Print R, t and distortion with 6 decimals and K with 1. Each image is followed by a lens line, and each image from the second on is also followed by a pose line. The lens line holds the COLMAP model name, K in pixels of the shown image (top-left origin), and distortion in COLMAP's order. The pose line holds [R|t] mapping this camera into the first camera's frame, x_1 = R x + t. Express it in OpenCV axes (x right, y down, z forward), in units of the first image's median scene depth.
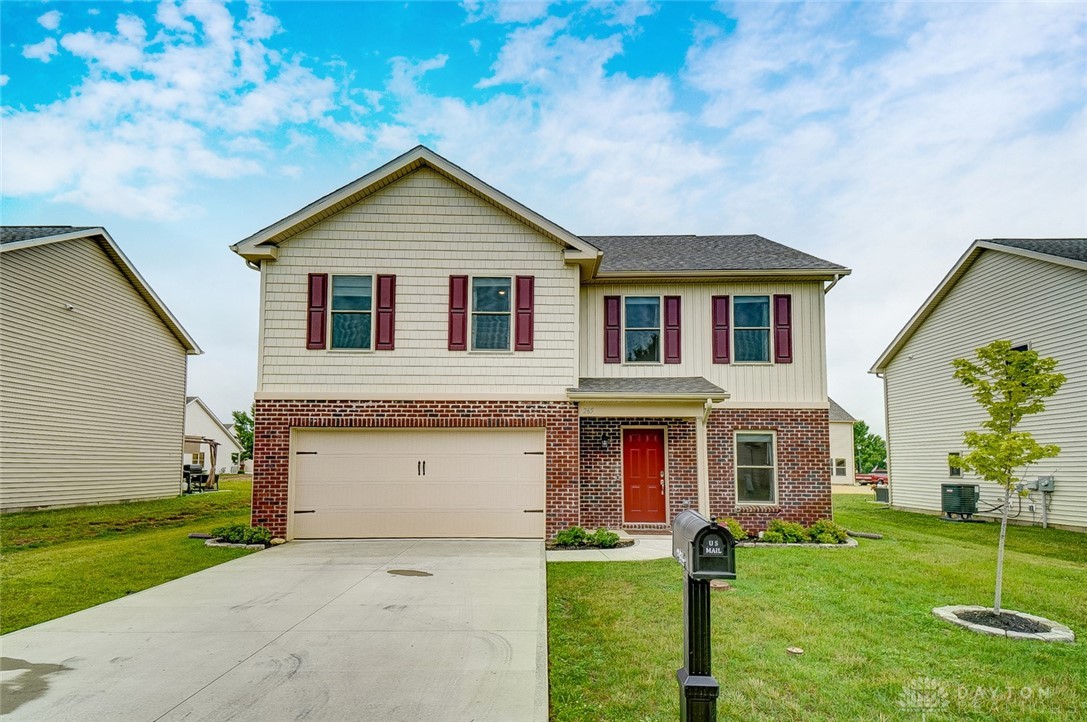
lens RADIAL K [[493.4, 0, 543.5], [0, 493.4, 361.0], [0, 0, 1]] dist [0.000937, 0.000159]
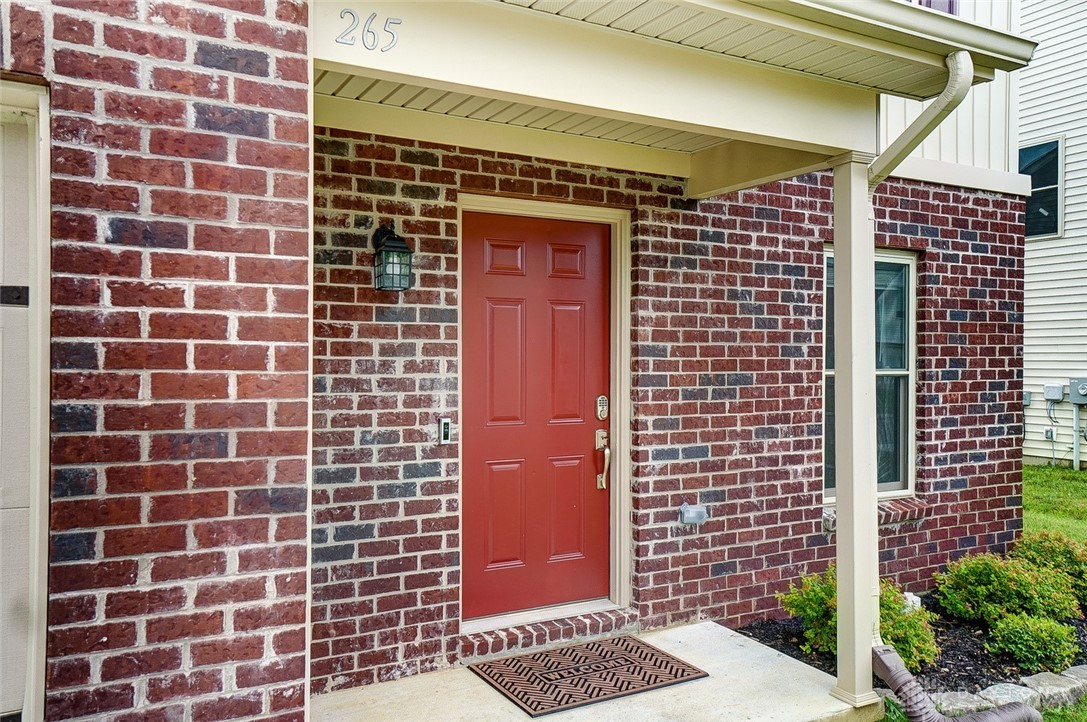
lens RADIAL K [[882.0, 0, 543.5], [0, 882.0, 361.0], [0, 0, 1]] dist [0.004269, 0.001949]
pose [[0.880279, -0.006449, 0.474412, 0.008273], [-0.091869, 0.978667, 0.183768, 0.135012], [-0.465477, -0.205351, 0.860908, 0.669870]]
